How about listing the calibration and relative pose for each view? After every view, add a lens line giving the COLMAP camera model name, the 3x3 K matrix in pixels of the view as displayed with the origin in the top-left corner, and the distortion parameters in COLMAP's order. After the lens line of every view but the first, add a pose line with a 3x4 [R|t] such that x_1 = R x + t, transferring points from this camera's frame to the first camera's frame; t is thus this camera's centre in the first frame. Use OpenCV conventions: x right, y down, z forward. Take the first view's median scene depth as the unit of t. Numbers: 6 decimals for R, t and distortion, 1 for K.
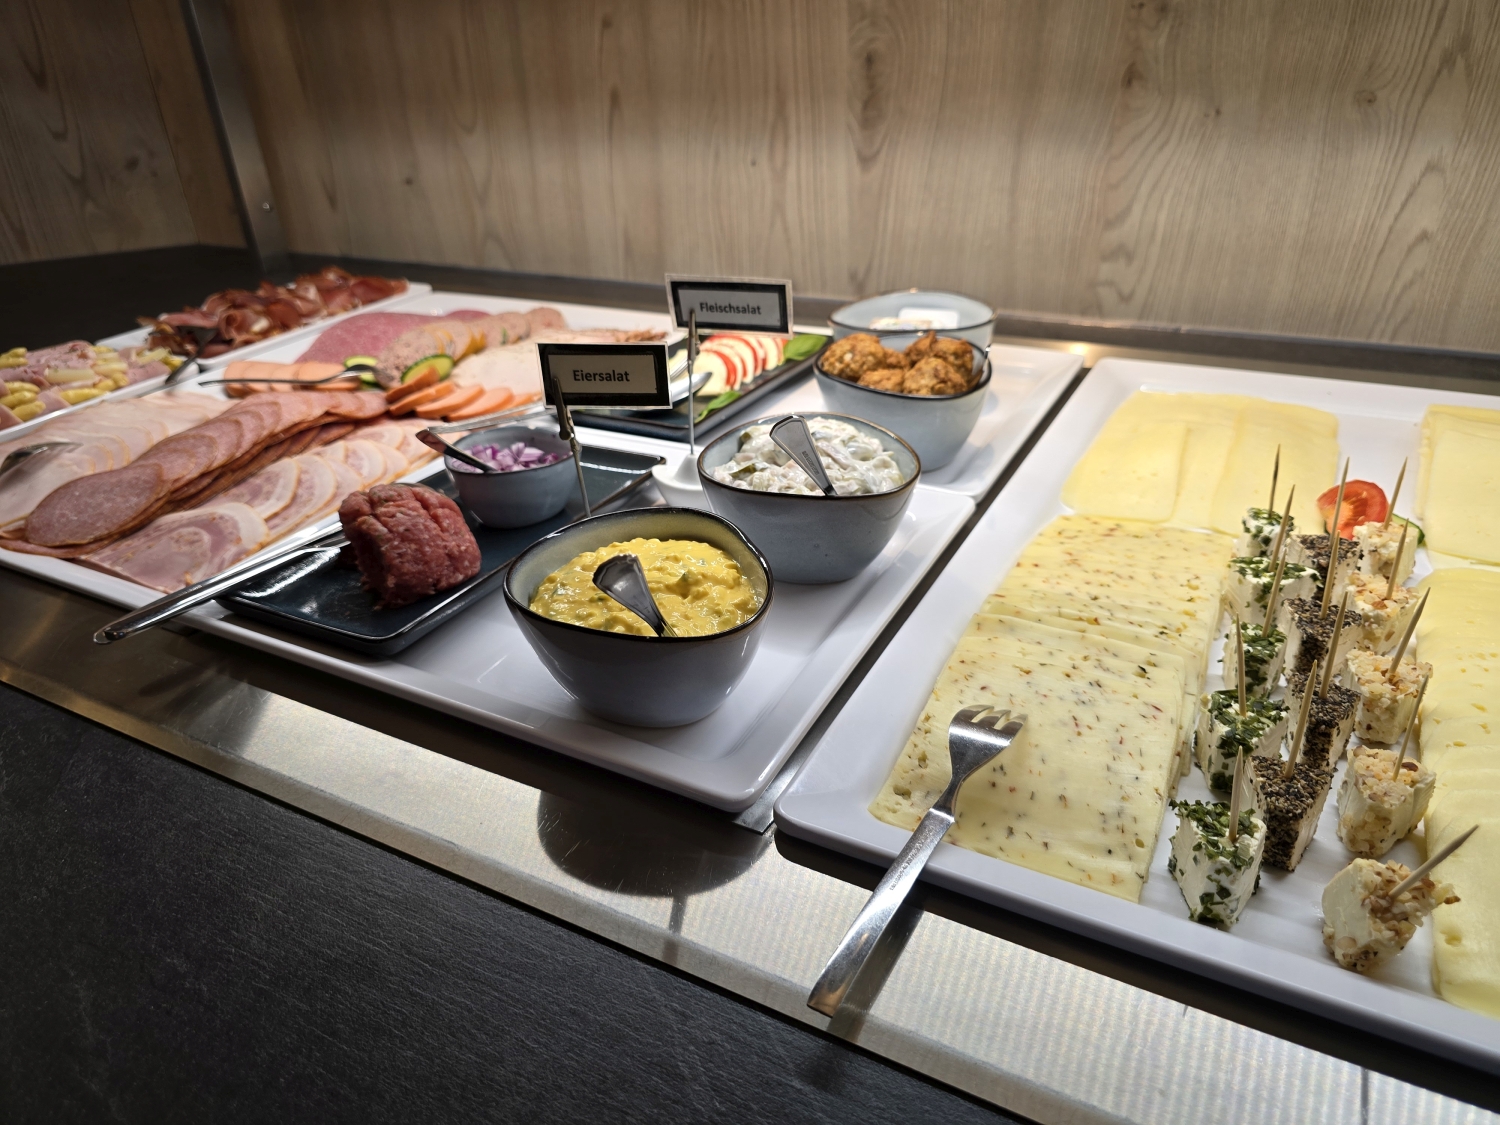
lens RADIAL K [[999.2, 0, 747.2], [0, 999.2, 554.7], [0, 0, 1]] dist [0.045702, -0.042885]
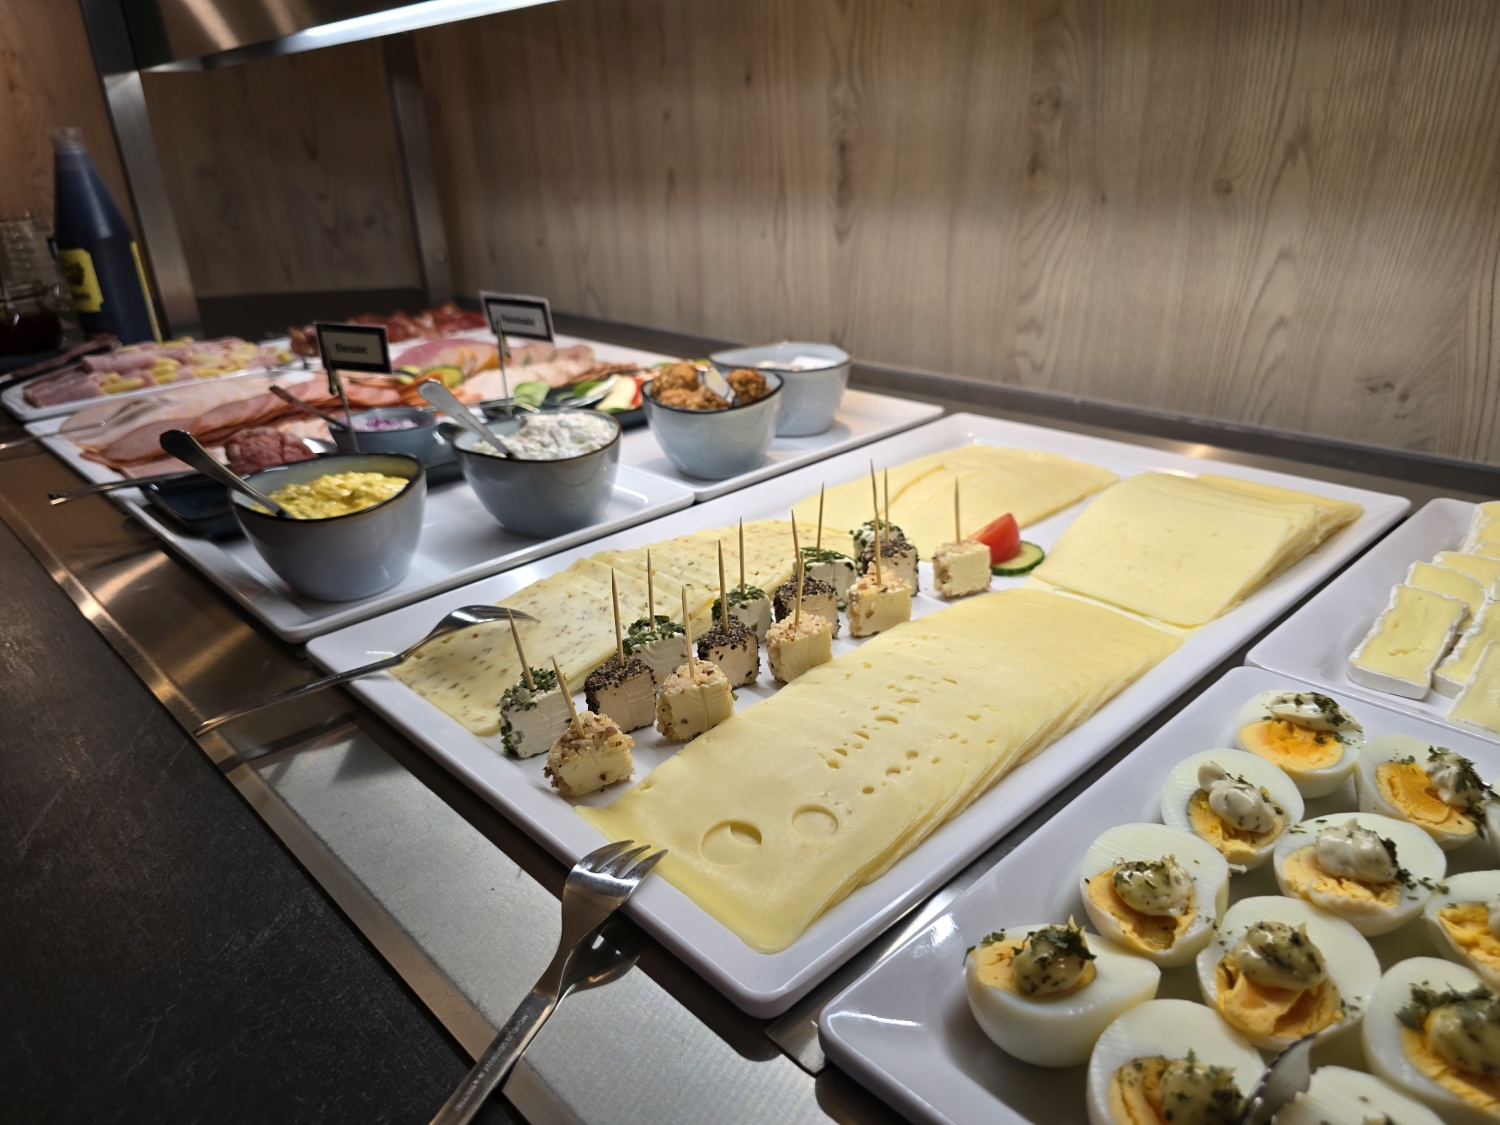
lens RADIAL K [[1003.9, 0, 752.5], [0, 1003.9, 558.4], [0, 0, 1]] dist [0.074195, -0.081805]
pose [[0.952129, 0.131279, -0.276073, 0.456878], [-0.153890, 0.986153, -0.061804, 0.060746], [0.264137, 0.101330, 0.959147, -0.091315]]
